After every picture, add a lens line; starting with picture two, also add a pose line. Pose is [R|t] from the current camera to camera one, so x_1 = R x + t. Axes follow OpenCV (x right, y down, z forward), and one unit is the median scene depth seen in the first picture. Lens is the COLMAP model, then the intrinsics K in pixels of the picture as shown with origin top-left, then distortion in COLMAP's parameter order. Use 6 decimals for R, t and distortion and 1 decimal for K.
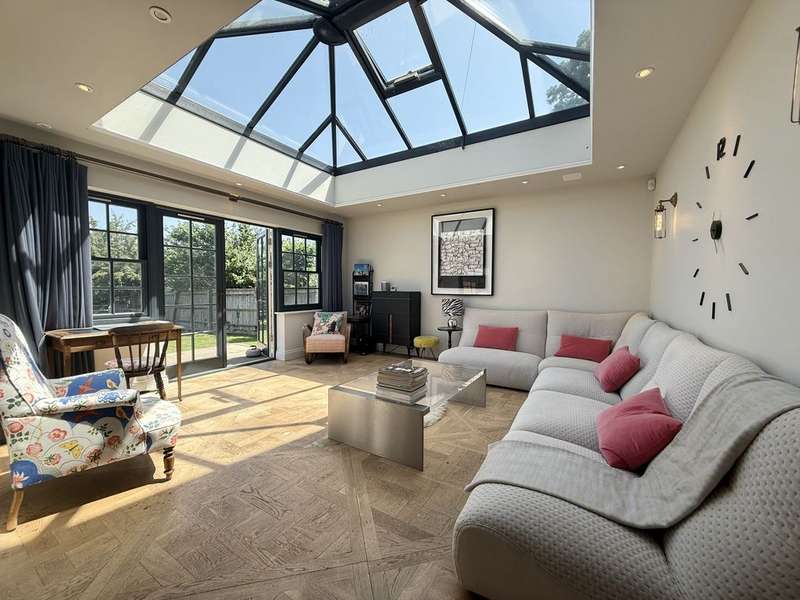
lens RADIAL K [[317.1, 0, 400.7], [0, 317.1, 301.6], [0, 0, 1]] dist [-0.001050, -0.000406]
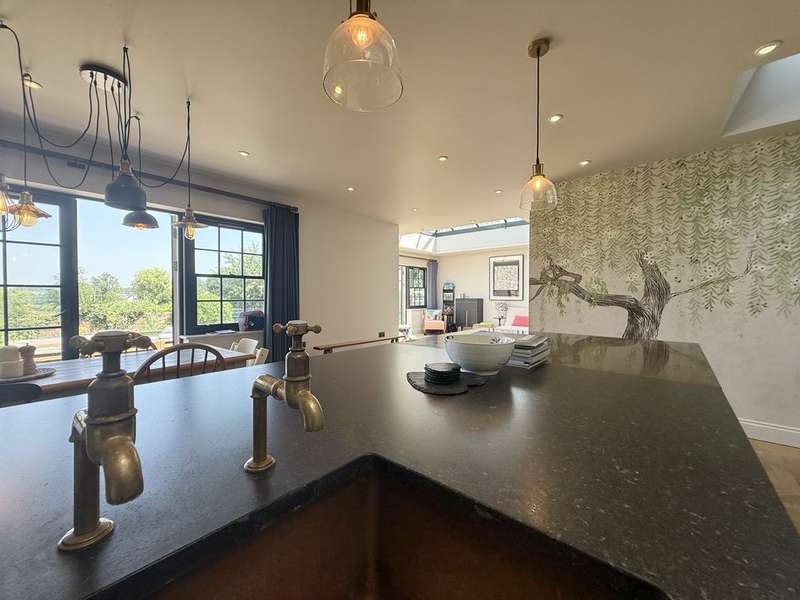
lens RADIAL K [[317.1, 0, 401.0], [0, 317.1, 297.4], [0, 0, 1]] dist [-0.001050, -0.000406]
pose [[0.987423, -0.005505, -0.158004, -0.119004], [-0.001012, 0.999153, -0.041137, 0.040066], [0.158096, 0.040780, 0.986581, -0.905364]]
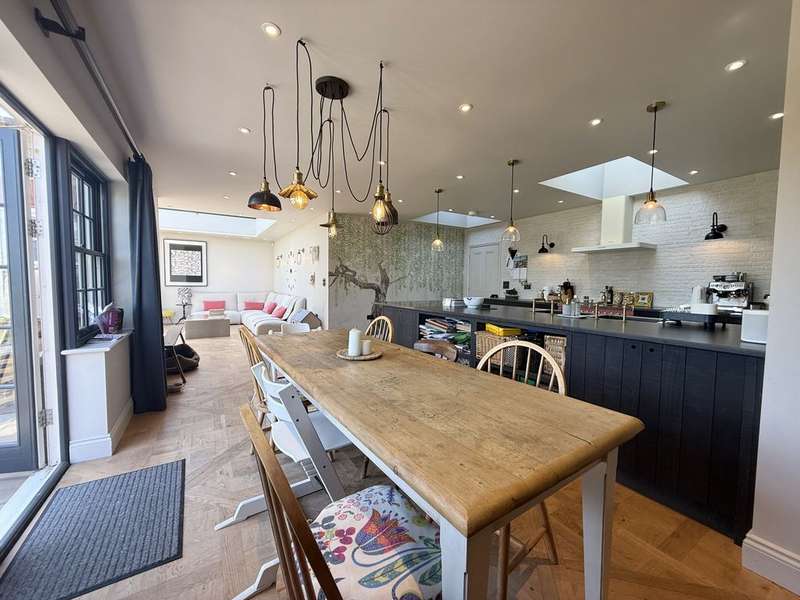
lens RADIAL K [[317.1, 0, 403.0], [0, 317.1, 300.8], [0, 0, 1]] dist [-0.001050, -0.000406]
pose [[0.442006, -0.051681, 0.895522, -0.849781], [0.034075, 0.998586, 0.040811, 0.030842], [-0.896365, 0.012476, 0.443142, -0.867905]]
